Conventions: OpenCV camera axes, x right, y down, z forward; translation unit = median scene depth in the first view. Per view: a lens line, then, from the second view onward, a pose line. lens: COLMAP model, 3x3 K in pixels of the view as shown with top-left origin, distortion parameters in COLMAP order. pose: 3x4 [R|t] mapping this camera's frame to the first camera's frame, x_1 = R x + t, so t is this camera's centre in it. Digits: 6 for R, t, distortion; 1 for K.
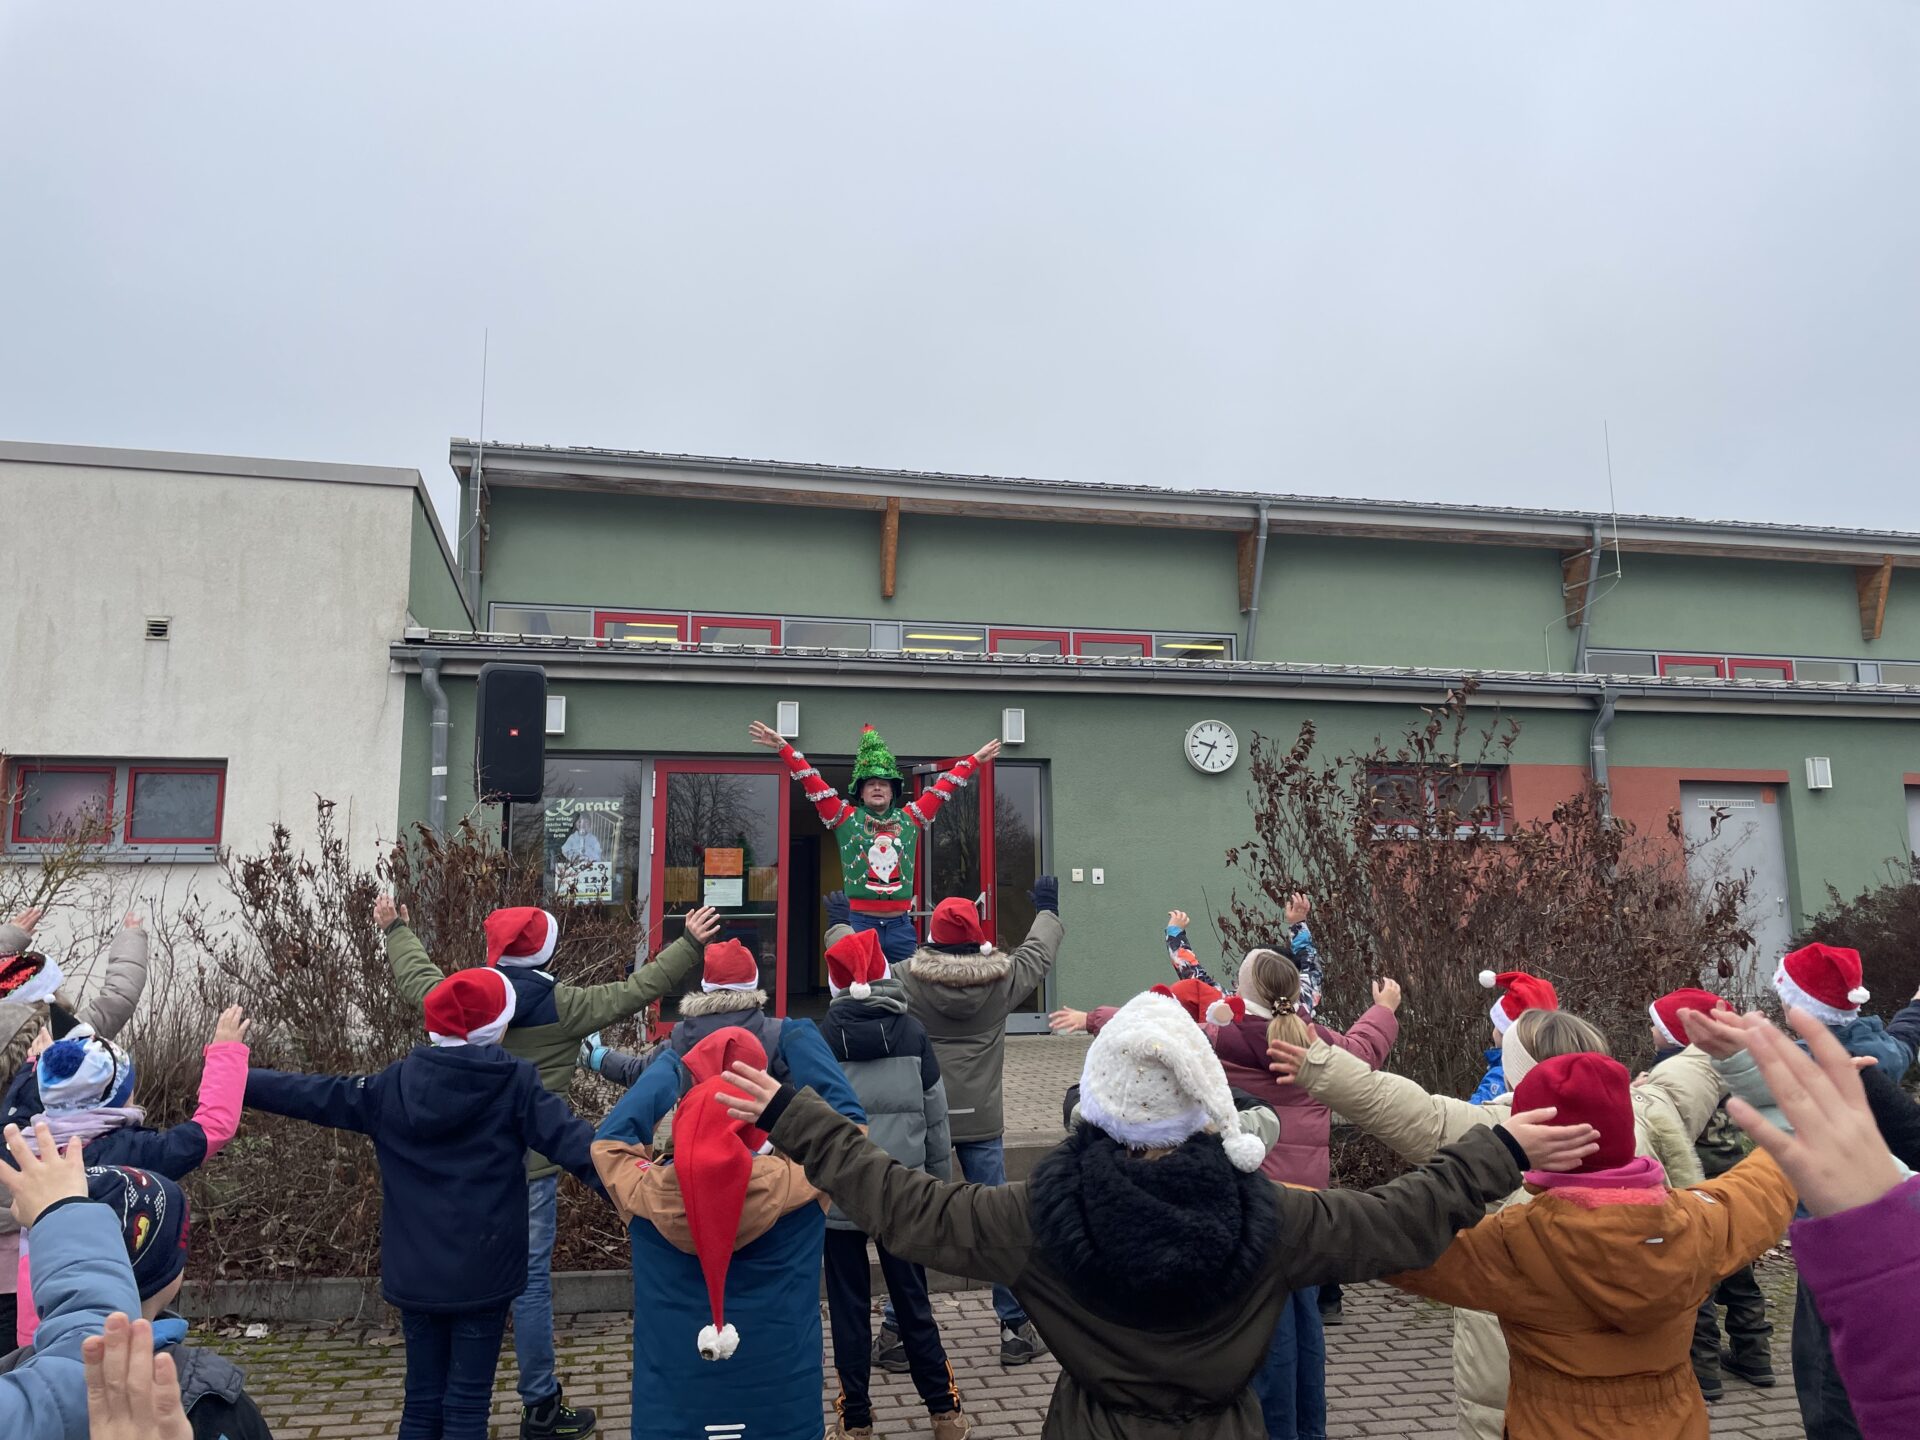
lens RADIAL K [[1493.5, 0, 967.3], [0, 1493.5, 718.0], [0, 0, 1]] dist [0.089505, -0.116250]
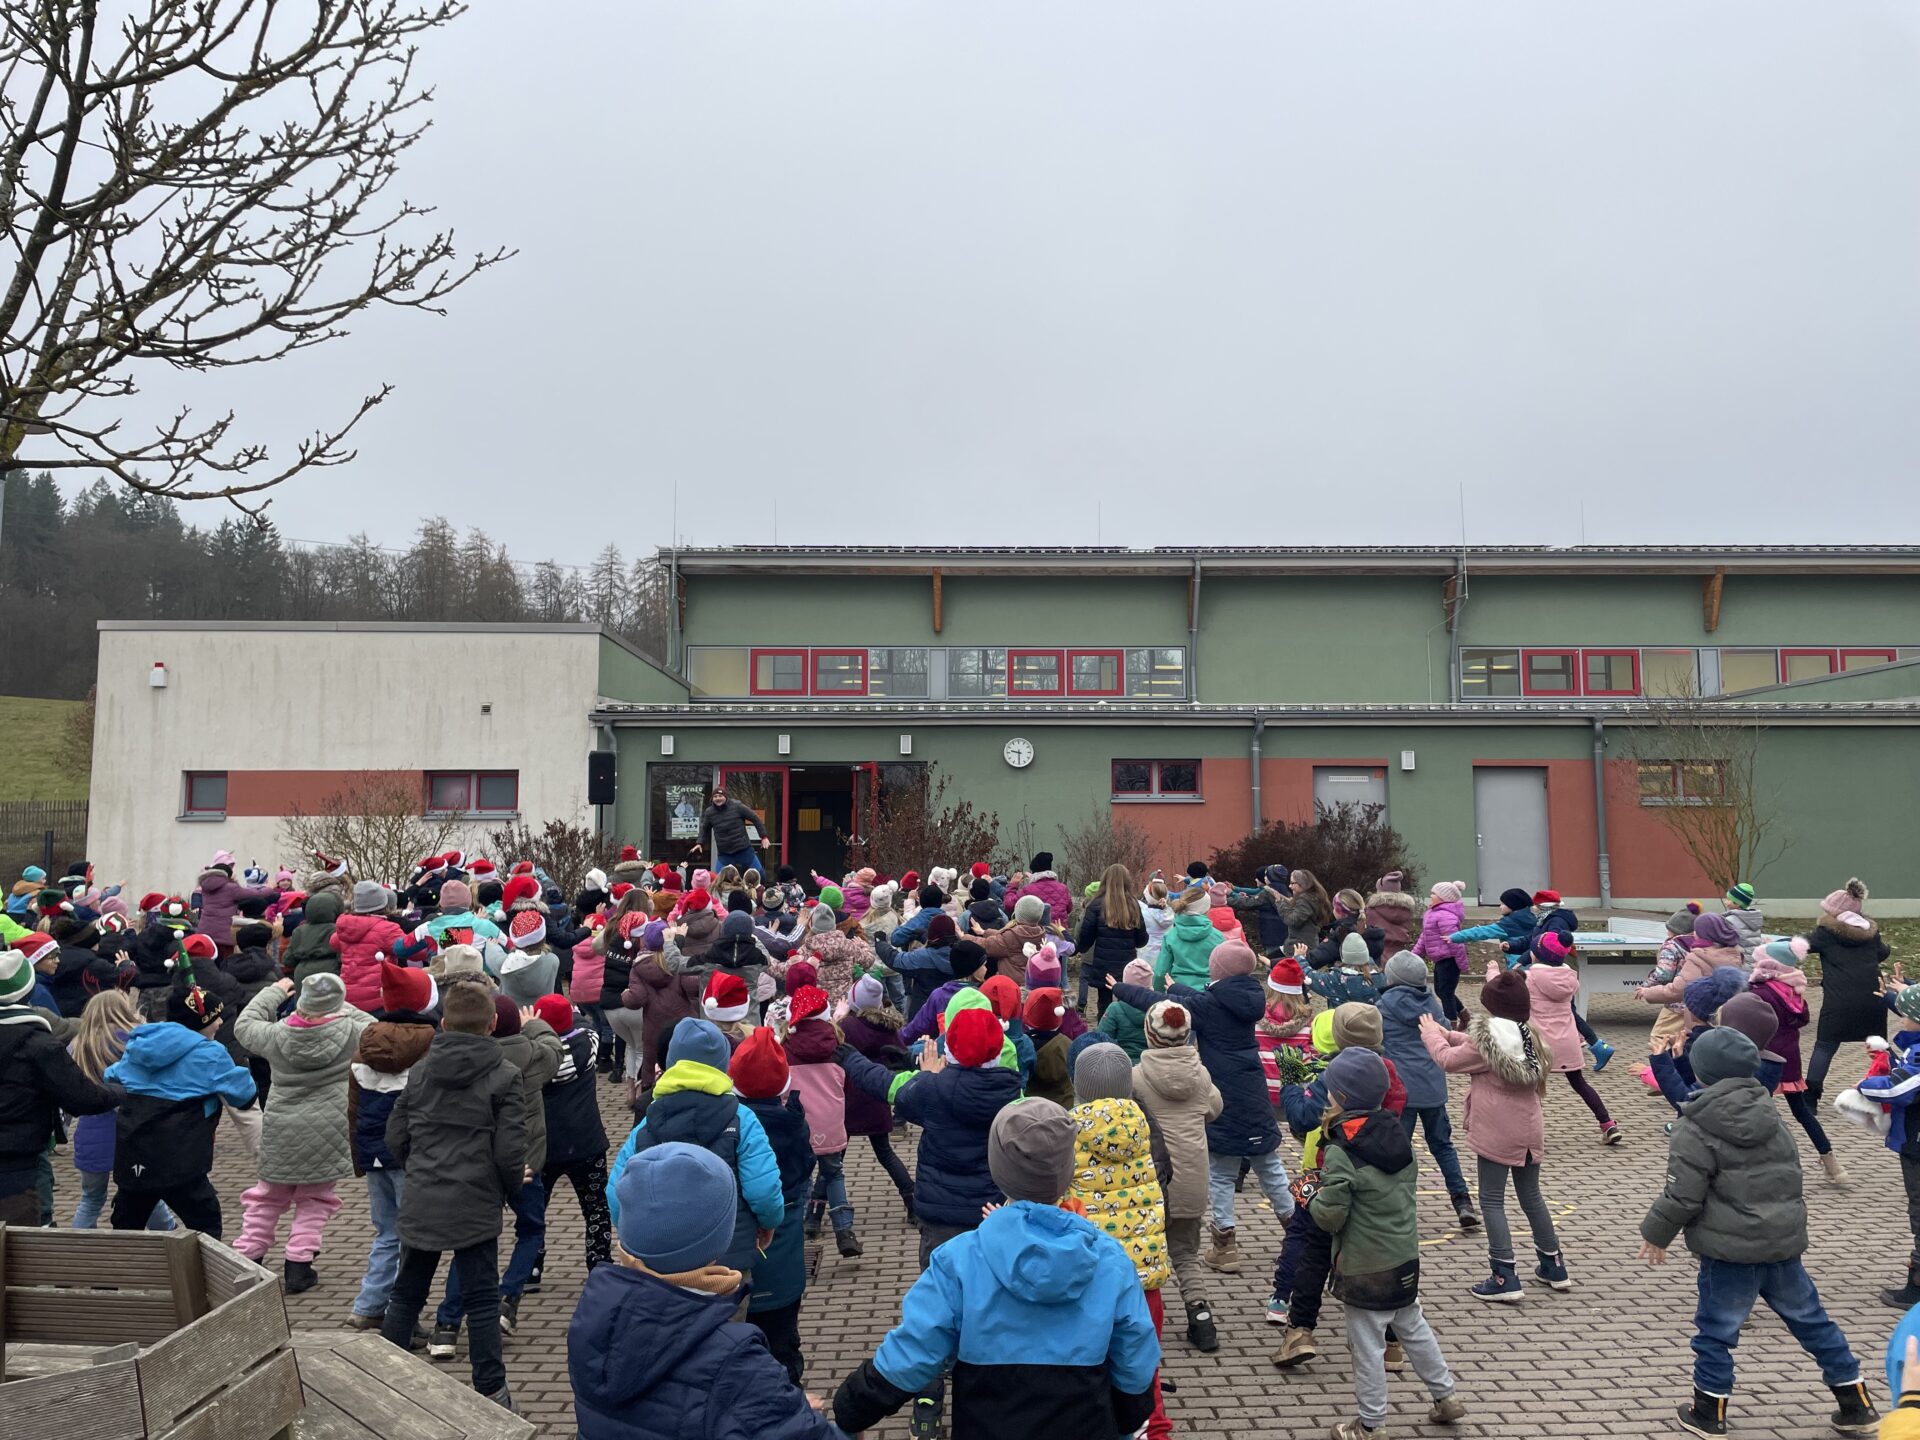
lens RADIAL K [[1493.5, 0, 956.3], [0, 1493.5, 720.7], [0, 0, 1]] dist [0.089505, -0.116250]
pose [[0.975383, -0.013020, -0.220134, 0.322843], [0.025683, 0.998169, 0.054759, -0.079823], [0.219018, -0.059065, 0.973932, -0.512349]]
